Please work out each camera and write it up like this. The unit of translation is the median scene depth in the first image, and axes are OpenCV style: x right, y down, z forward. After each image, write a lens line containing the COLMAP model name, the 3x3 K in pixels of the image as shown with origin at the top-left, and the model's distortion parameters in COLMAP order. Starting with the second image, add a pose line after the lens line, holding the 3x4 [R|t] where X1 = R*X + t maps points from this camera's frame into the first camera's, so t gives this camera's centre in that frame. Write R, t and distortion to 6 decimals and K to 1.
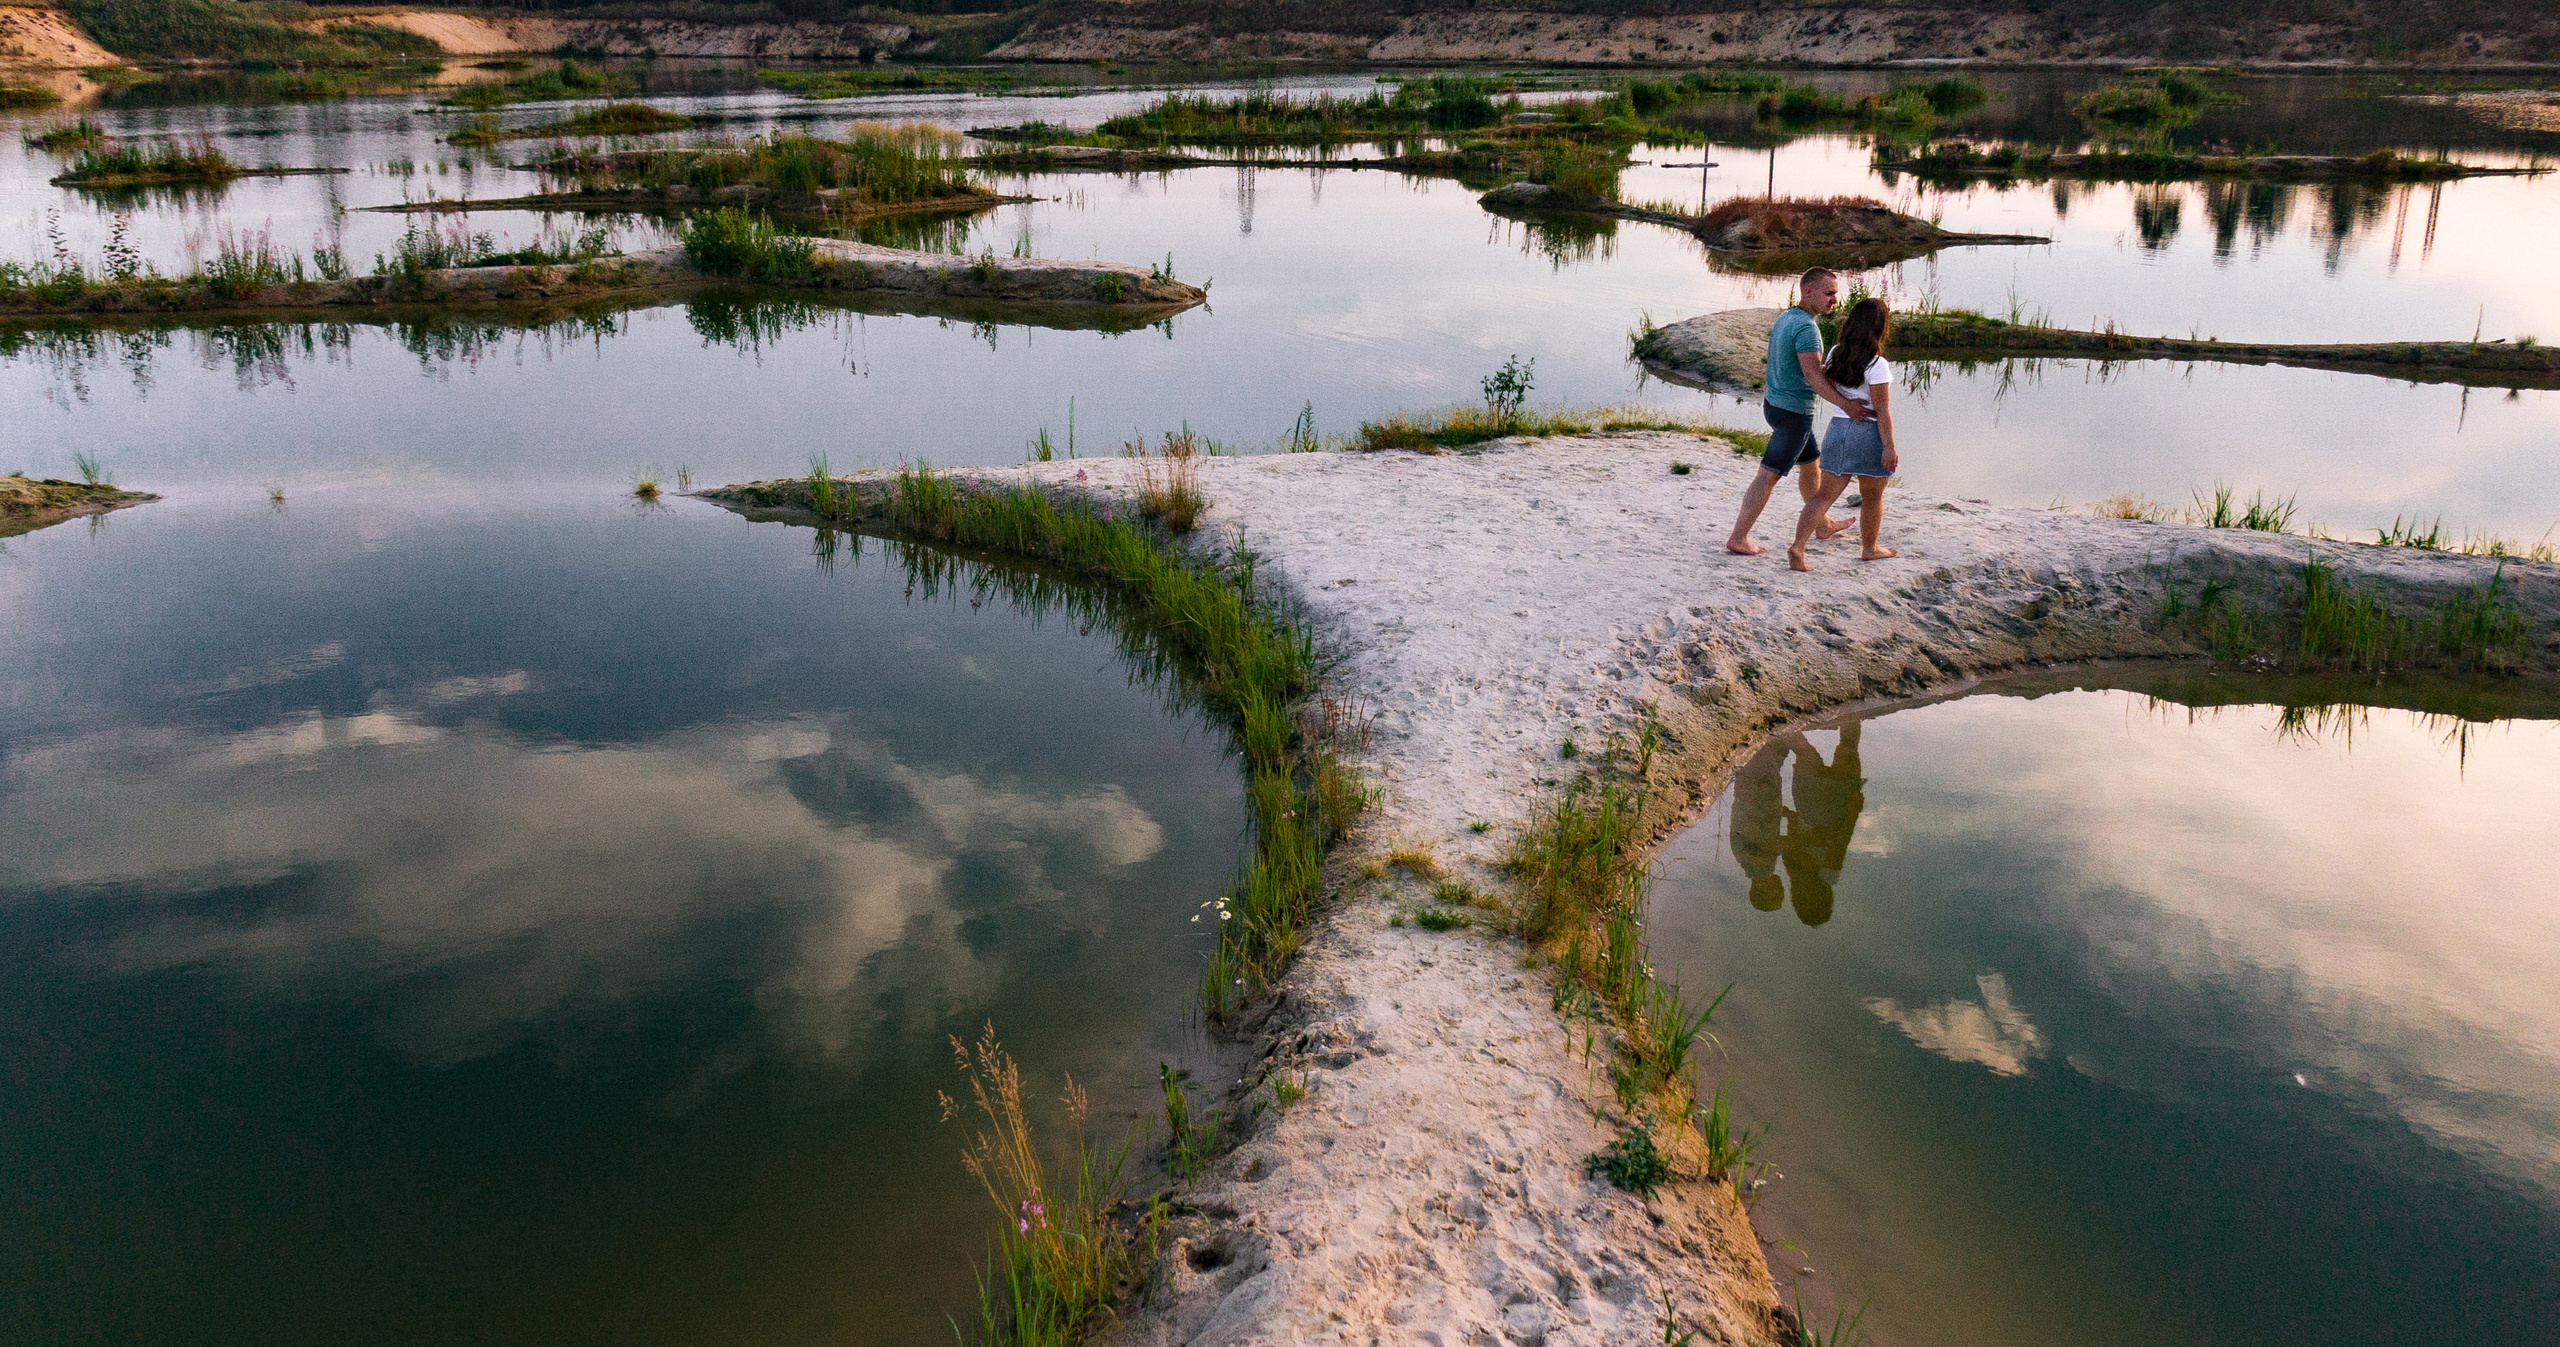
lens RADIAL K [[1911.3, 0, 1217.4], [0, 1911.3, 624.6], [0, 0, 1]] dist [0.039952, -0.057852]
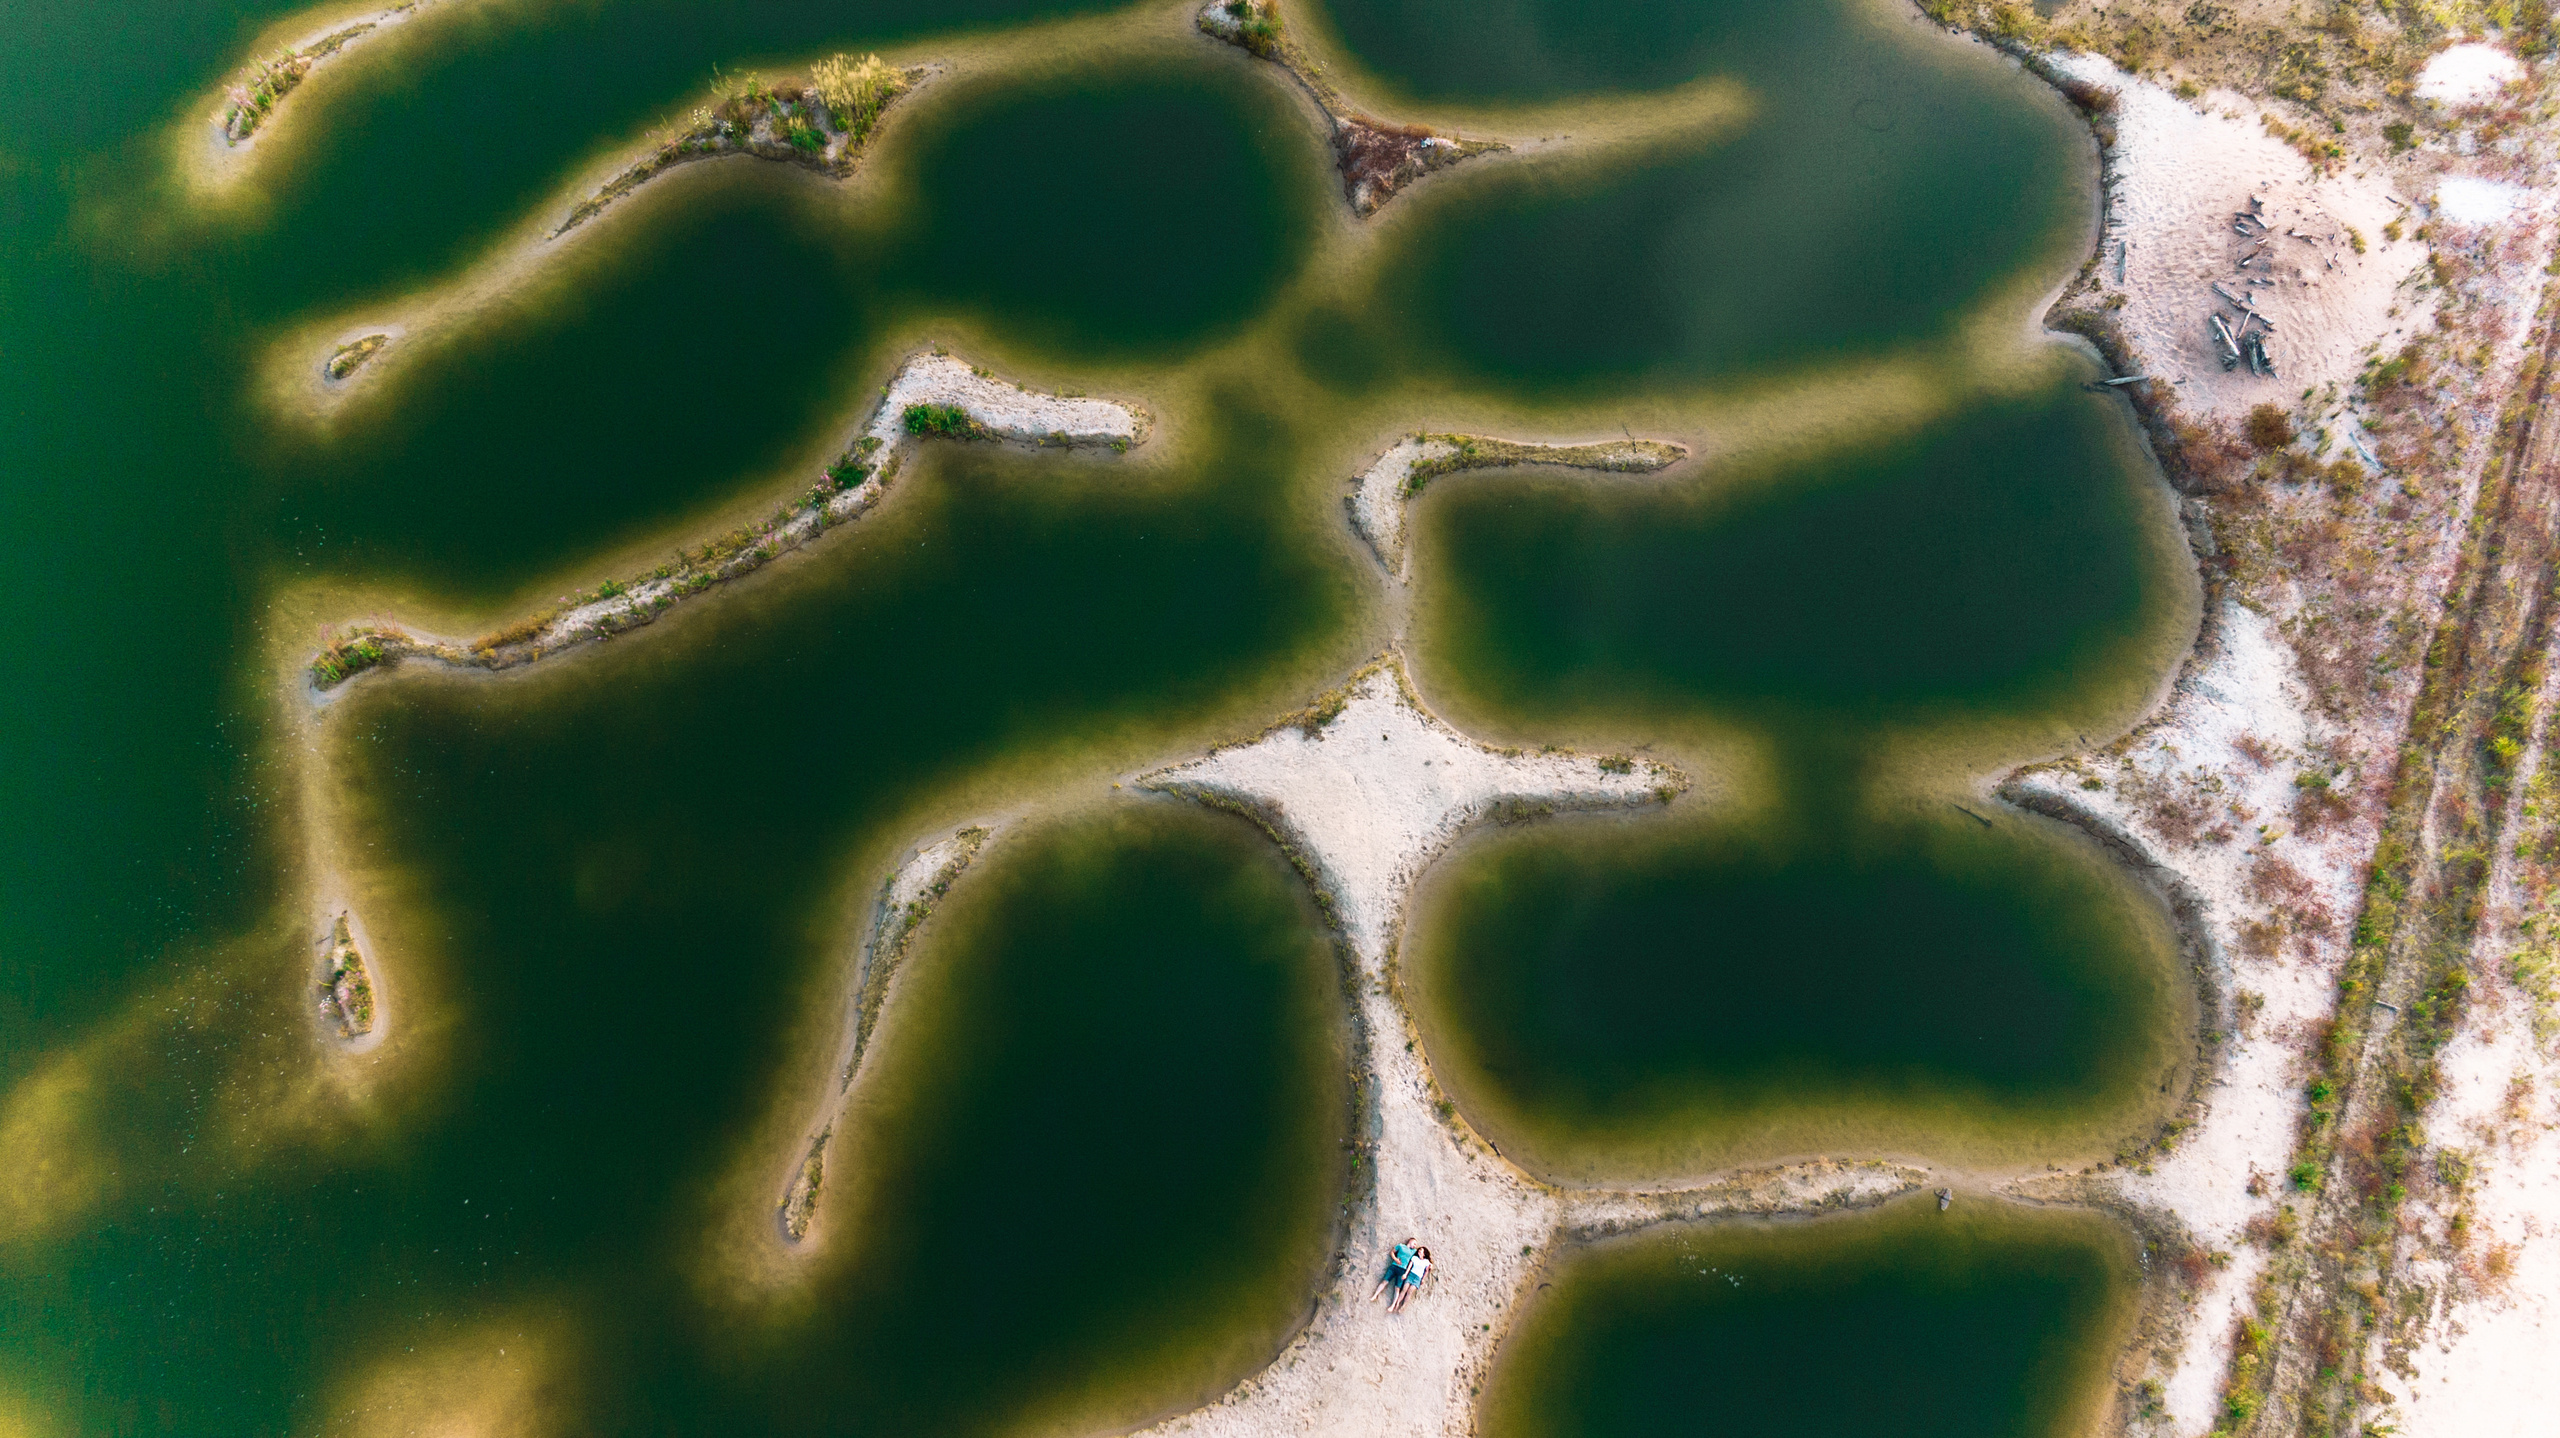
lens RADIAL K [[1822.6, 0, 1287.9], [0, 1822.6, 711.8], [0, 0, 1]] dist [0.064970, -0.114227]
pose [[0.957745, -0.261903, 0.118877, -0.066012], [0.088903, 0.662642, 0.743641, -0.502651], [-0.273535, -0.701649, 0.657926, -0.237778]]
